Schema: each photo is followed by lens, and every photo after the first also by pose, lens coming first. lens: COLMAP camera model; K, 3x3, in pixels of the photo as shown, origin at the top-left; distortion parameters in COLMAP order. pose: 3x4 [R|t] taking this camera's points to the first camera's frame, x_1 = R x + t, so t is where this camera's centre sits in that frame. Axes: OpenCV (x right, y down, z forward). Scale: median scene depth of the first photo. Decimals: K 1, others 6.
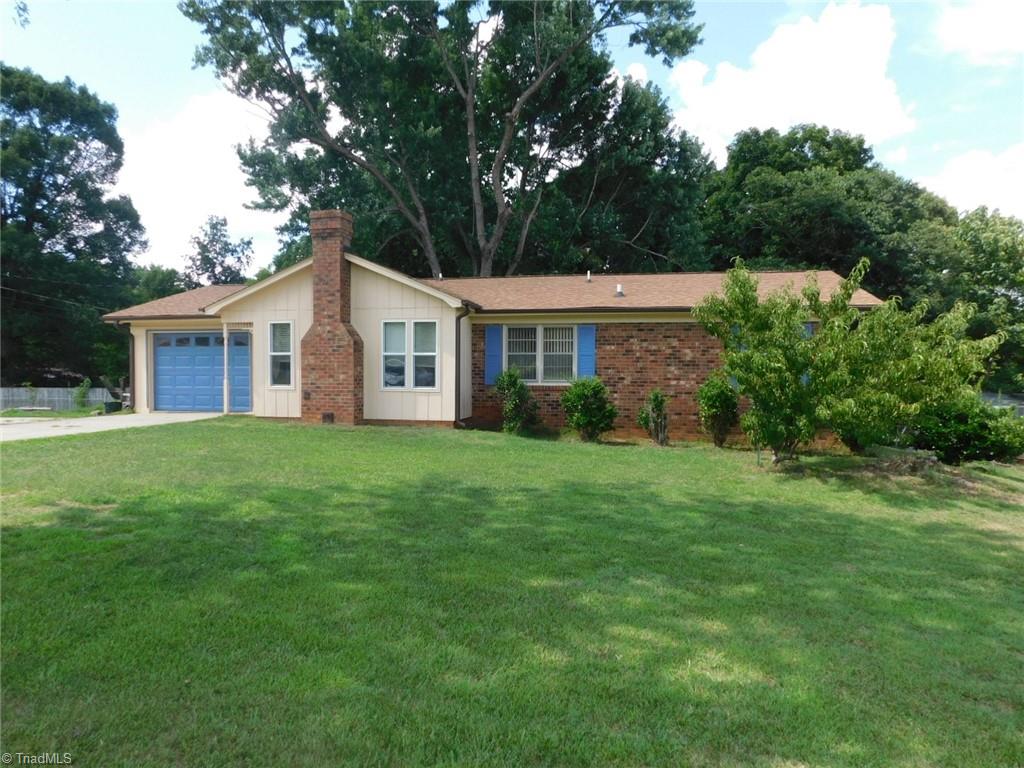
lens RADIAL K [[675.5, 0, 503.6], [0, 675.5, 386.5], [0, 0, 1]] dist [-0.037933, 0.004602]
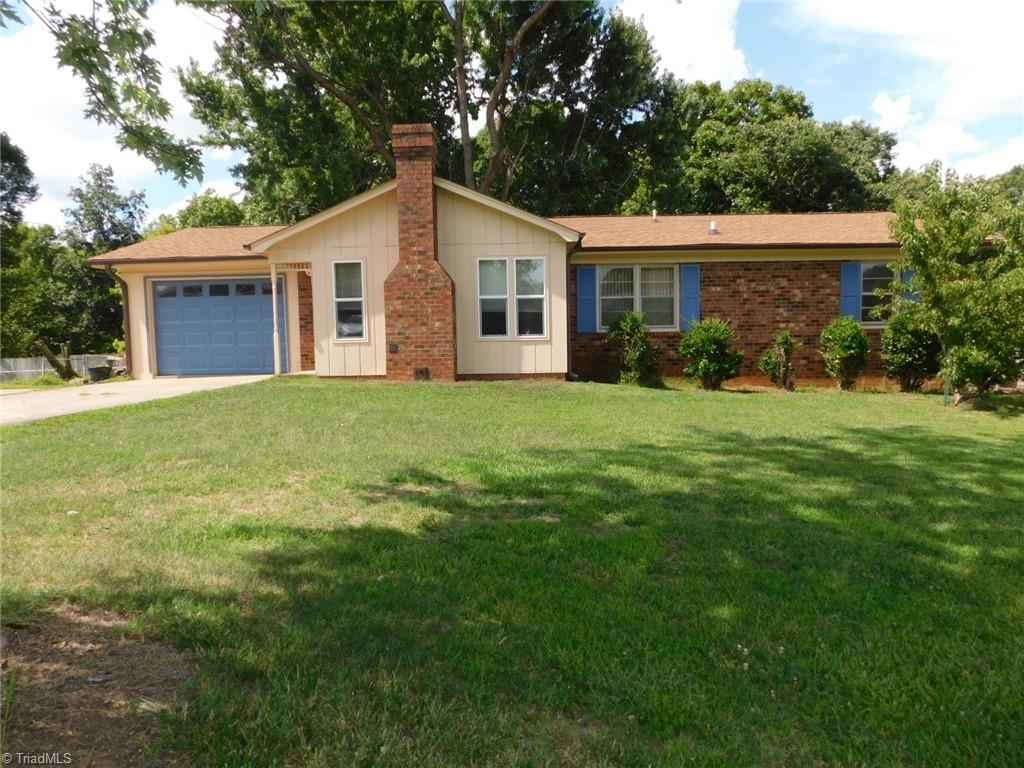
lens RADIAL K [[675.5, 0, 503.6], [0, 675.5, 386.5], [0, 0, 1]] dist [-0.037933, 0.004602]
pose [[0.984804, -0.034361, 0.170236, -0.292483], [0.025563, 0.998235, 0.053604, 0.019053], [-0.171778, -0.048438, 0.983944, 0.142294]]
